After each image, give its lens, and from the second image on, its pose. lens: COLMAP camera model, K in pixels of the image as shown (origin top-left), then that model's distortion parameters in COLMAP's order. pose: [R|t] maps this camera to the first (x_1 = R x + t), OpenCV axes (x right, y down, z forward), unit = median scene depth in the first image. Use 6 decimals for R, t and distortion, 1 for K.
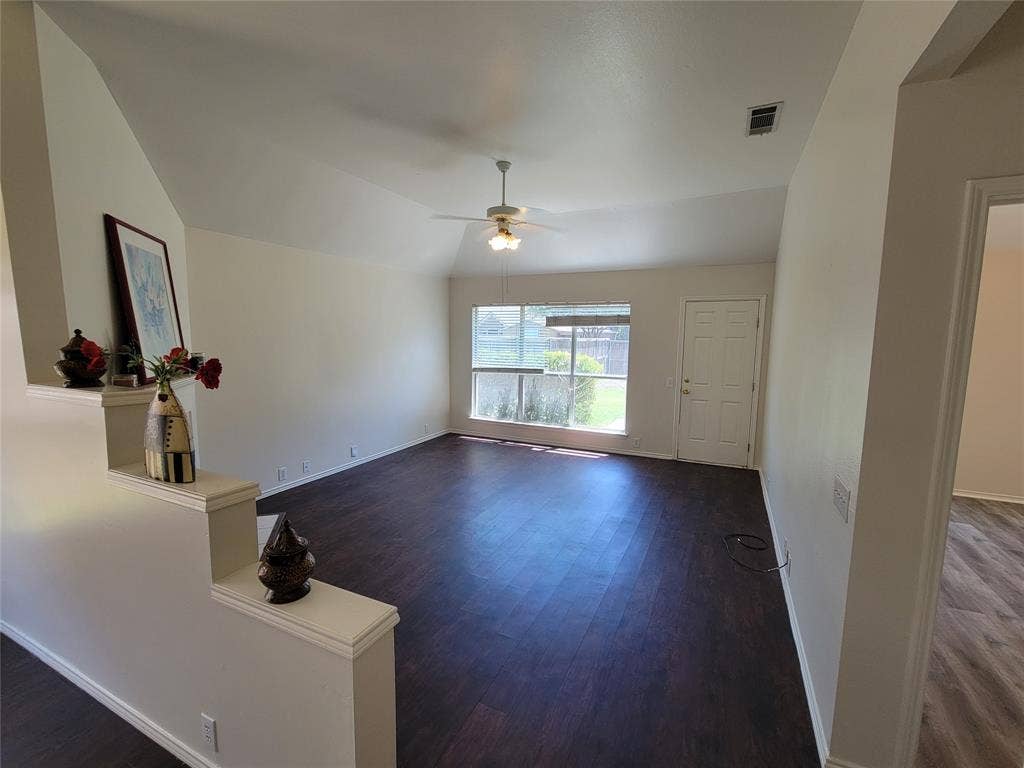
lens RADIAL K [[449.4, 0, 507.6], [0, 449.4, 387.4], [0, 0, 1]] dist [0.002357, -0.001555]
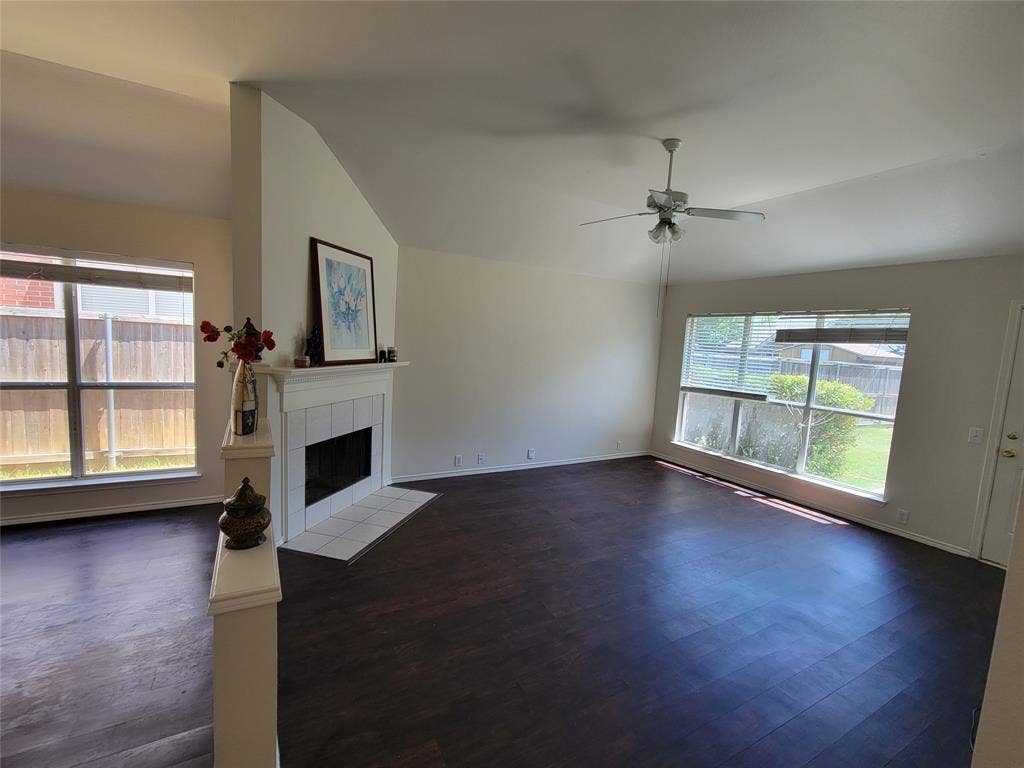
lens RADIAL K [[449.4, 0, 507.6], [0, 449.4, 389.0], [0, 0, 1]] dist [0.002357, -0.001555]
pose [[0.821930, 0.096533, -0.561348, 0.151893], [-0.115044, 0.993358, 0.002377, -0.001349], [0.557849, 0.062626, 0.827576, 0.092528]]
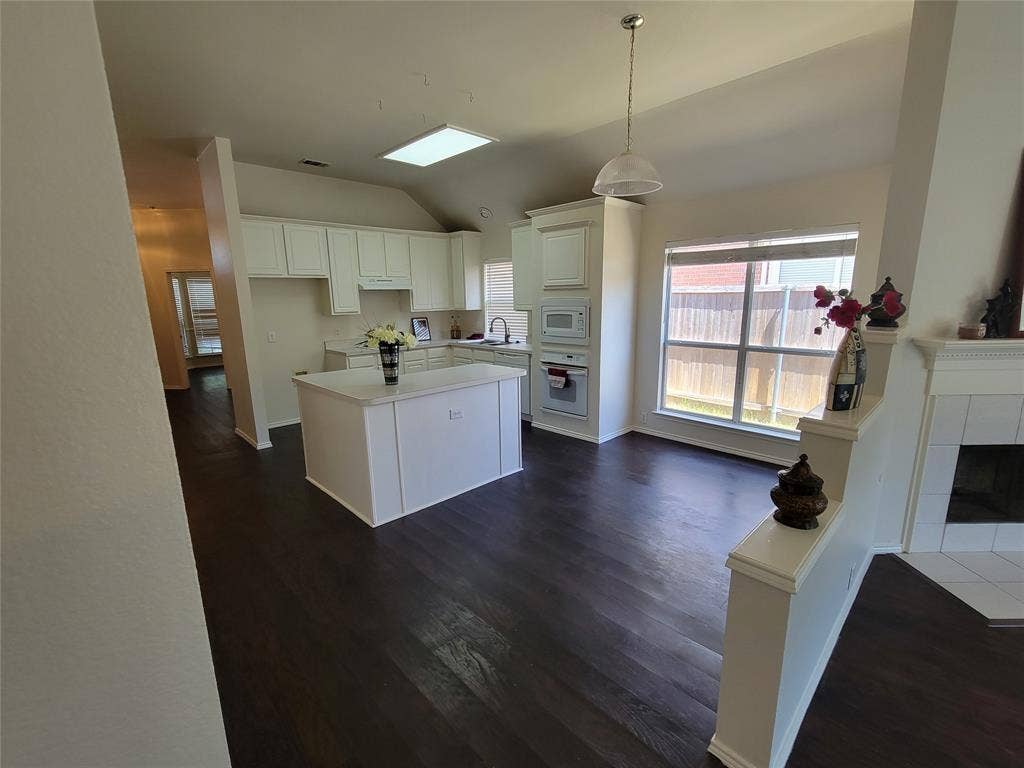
lens RADIAL K [[449.4, 0, 511.0], [0, 449.4, 389.3], [0, 0, 1]] dist [0.002357, -0.001555]
pose [[-0.342060, 0.189838, -0.920303, 0.155722], [-0.100640, 0.966346, 0.236741, -0.007128], [0.934273, 0.173599, -0.311443, 0.148260]]
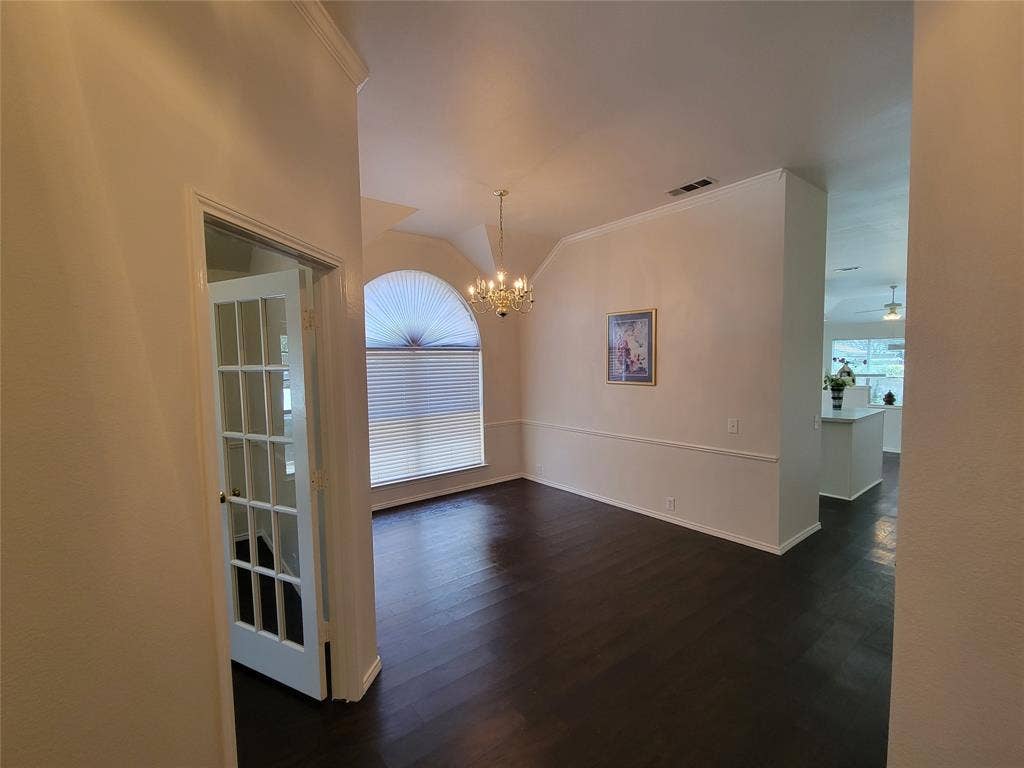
lens RADIAL K [[449.4, 0, 511.3], [0, 449.4, 389.5], [0, 0, 1]] dist [0.002357, -0.001555]
pose [[0.900453, 0.003779, -0.434938, -0.491405], [-0.027535, 0.998452, -0.048330, 0.150609], [0.434082, 0.055495, 0.899163, -1.264257]]
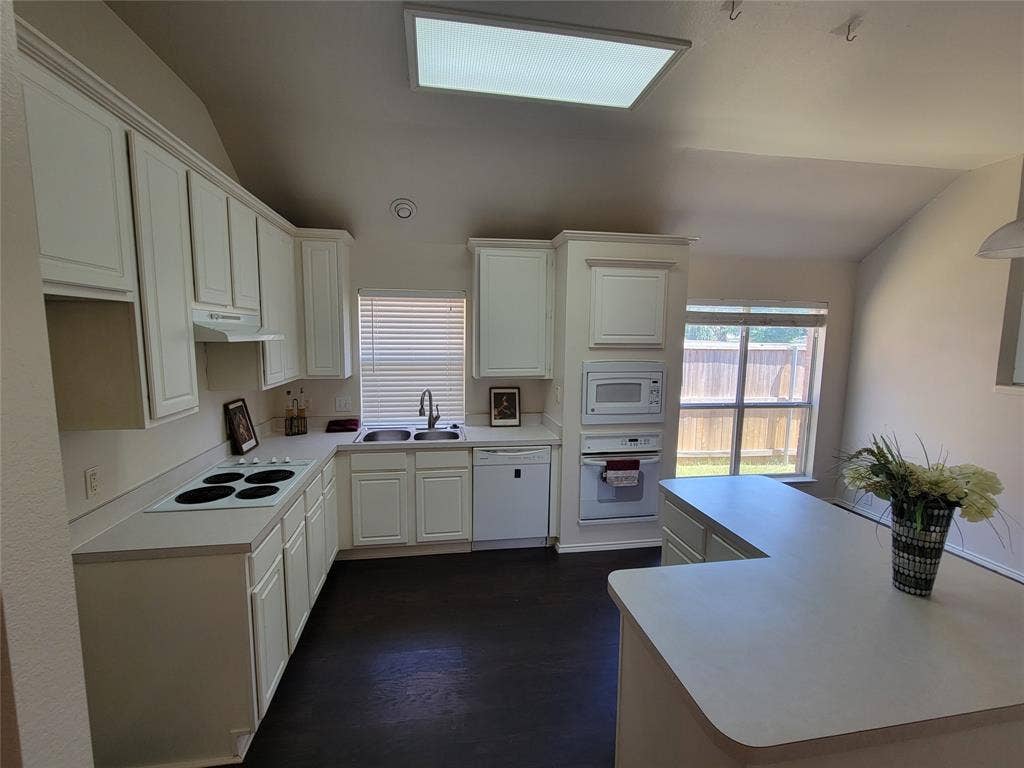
lens RADIAL K [[449.4, 0, 510.2], [0, 449.4, 387.1], [0, 0, 1]] dist [0.002357, -0.001555]
pose [[0.580908, 0.091651, -0.808793, -0.236088], [-0.106136, 0.993686, 0.036372, 0.040828], [0.807020, 0.064714, 0.586967, -0.456896]]
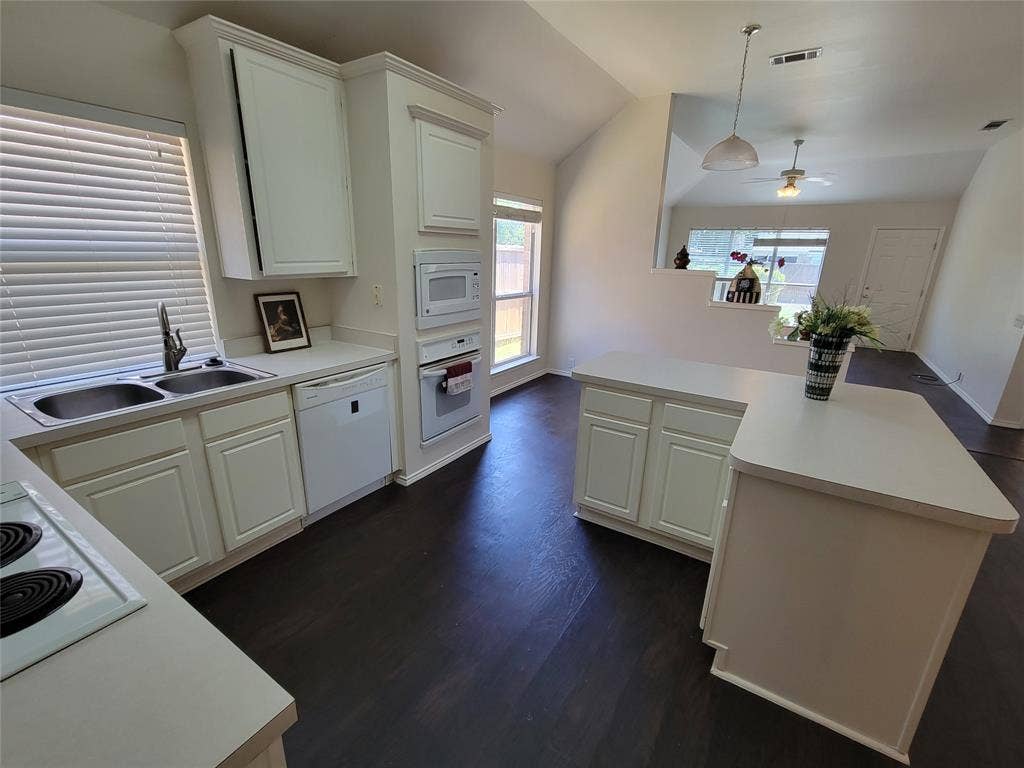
lens RADIAL K [[449.4, 0, 509.4], [0, 449.4, 386.4], [0, 0, 1]] dist [0.002357, -0.001555]
pose [[0.992267, 0.051899, -0.112751, -0.477014], [-0.031880, 0.984477, 0.172595, 0.071315], [0.119958, -0.167666, 0.978518, -0.498305]]
